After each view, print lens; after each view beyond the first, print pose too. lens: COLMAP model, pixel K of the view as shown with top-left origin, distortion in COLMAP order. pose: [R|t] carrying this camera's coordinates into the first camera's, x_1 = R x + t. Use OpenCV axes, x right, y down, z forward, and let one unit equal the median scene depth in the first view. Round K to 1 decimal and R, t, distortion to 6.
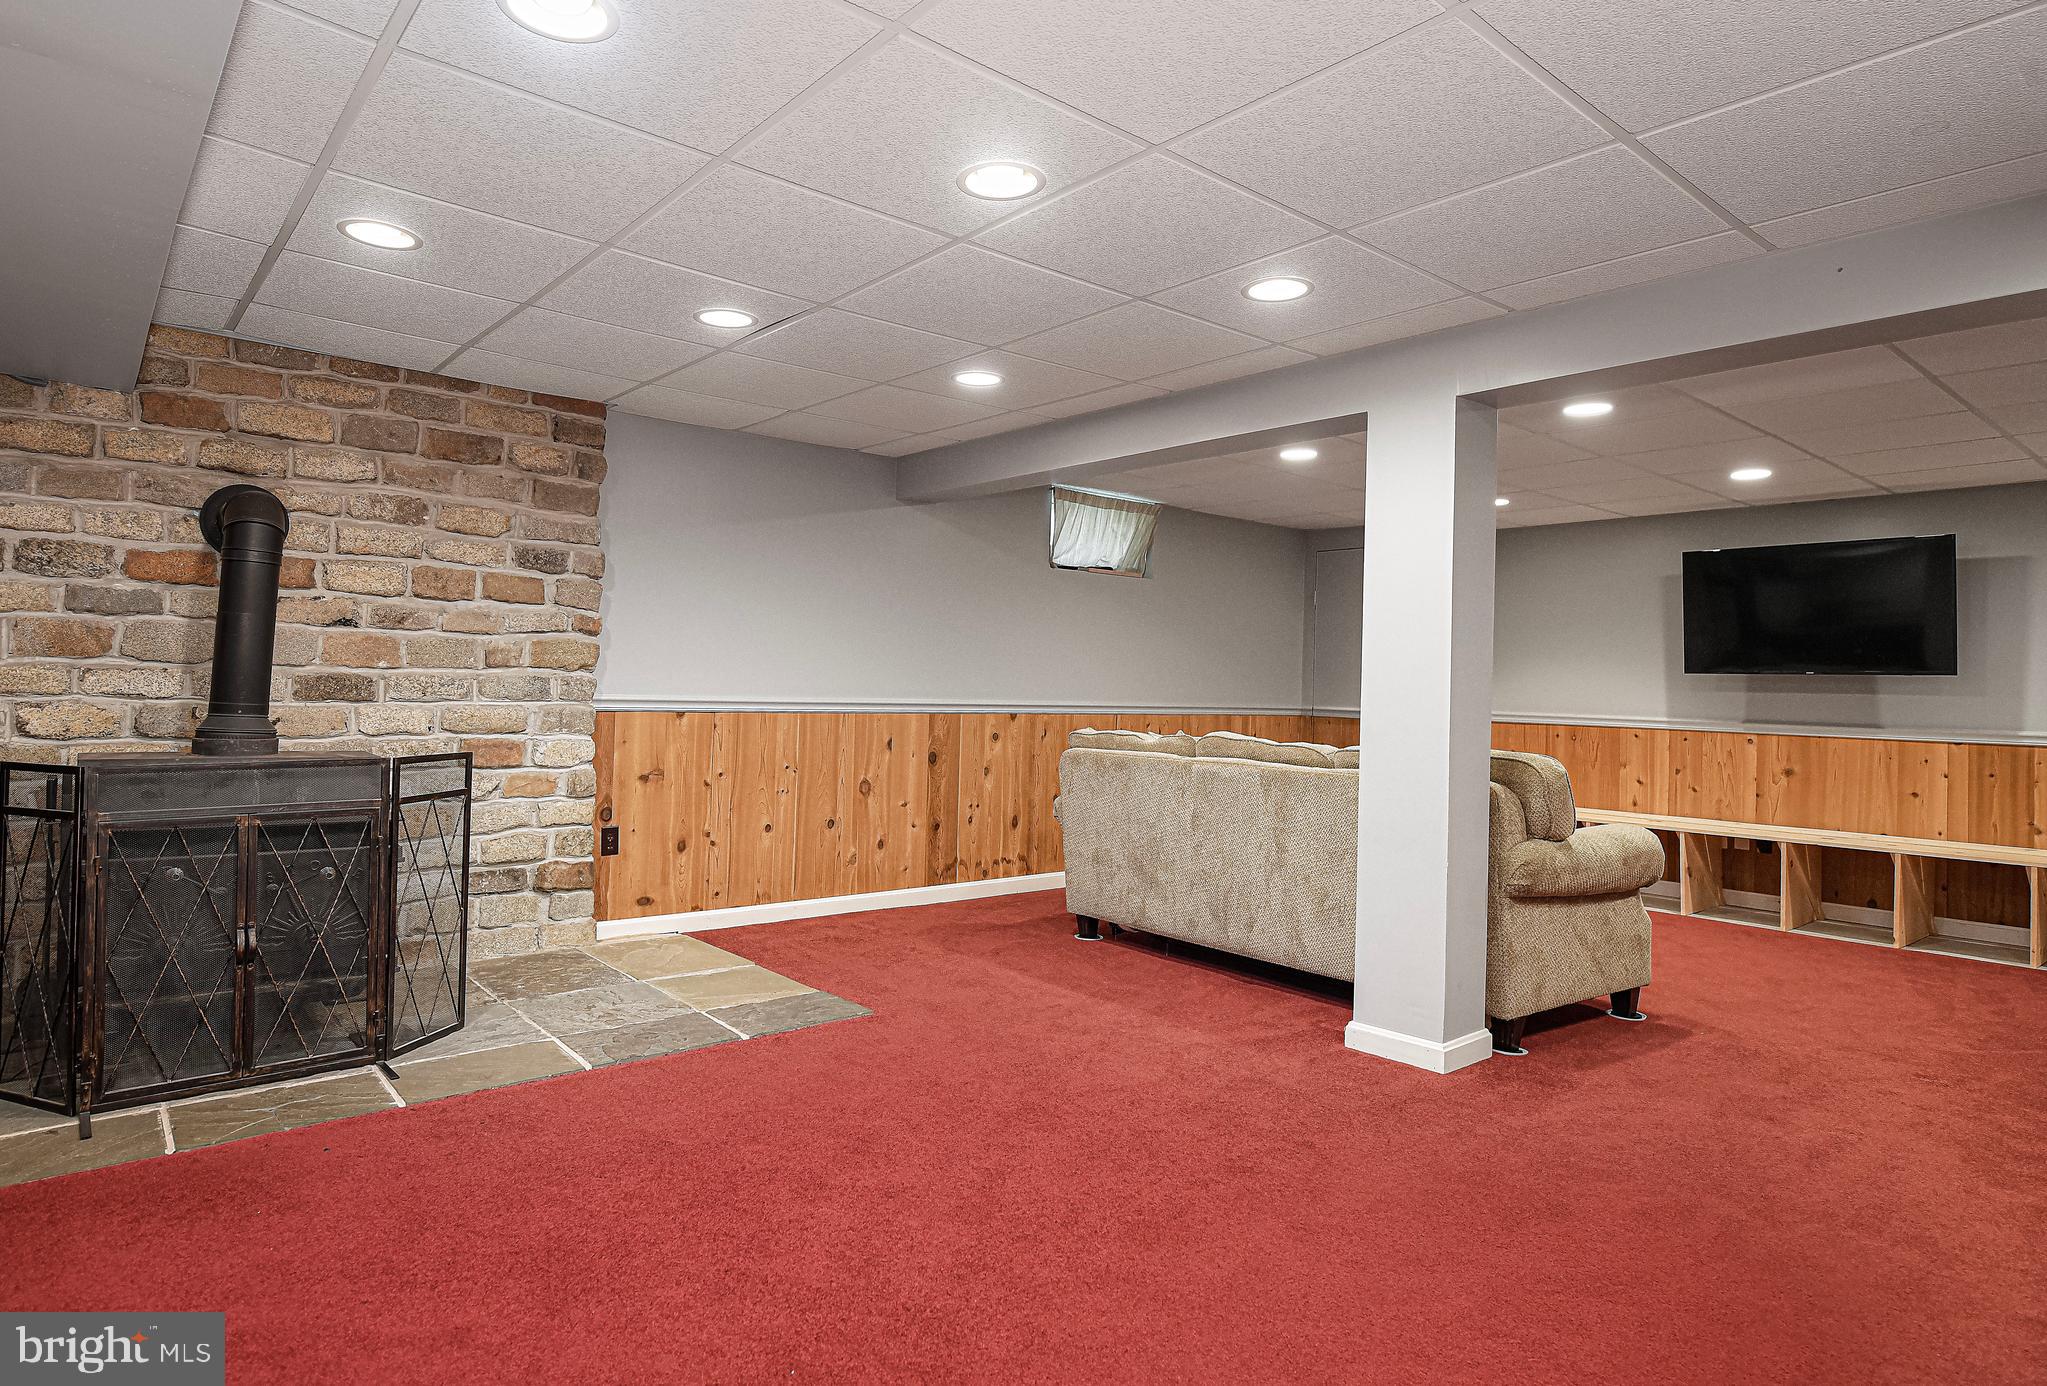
lens RADIAL K [[1136.3, 0, 974.3], [0, 1136.3, 662.0], [0, 0, 1]] dist [-0.002188, 0.000413]
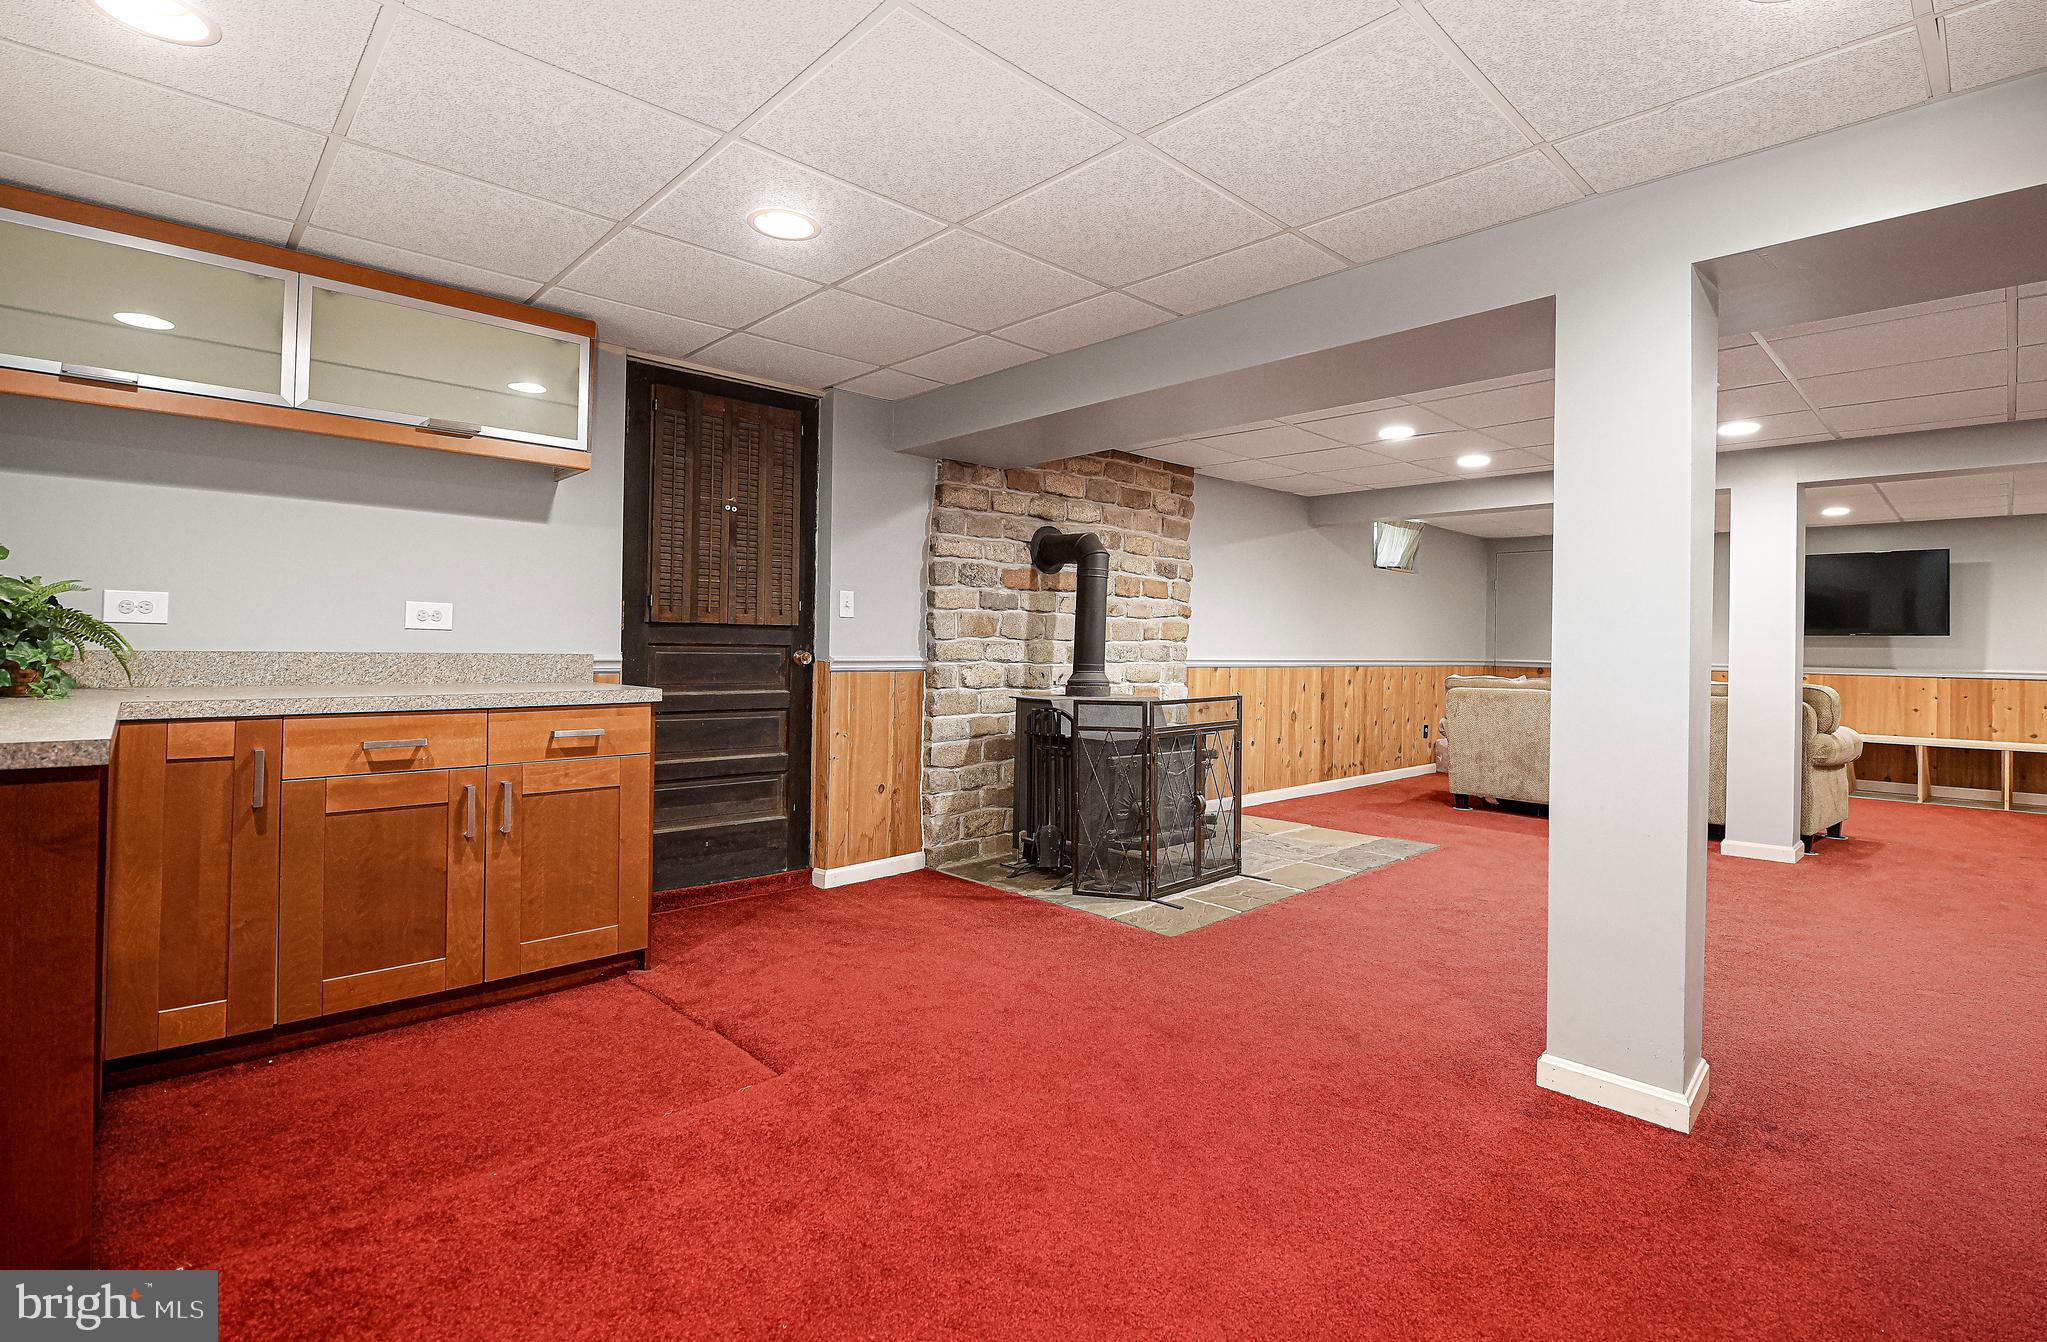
lens RADIAL K [[952.5, 0, 1057.6], [0, 952.5, 632.2], [0, 0, 1]] dist [-0.003573, -0.000692]
pose [[0.995012, -0.008457, 0.099400, -0.707914], [0.007660, 0.999935, 0.008398, -0.018629], [-0.099464, -0.007594, 0.995012, -0.295581]]
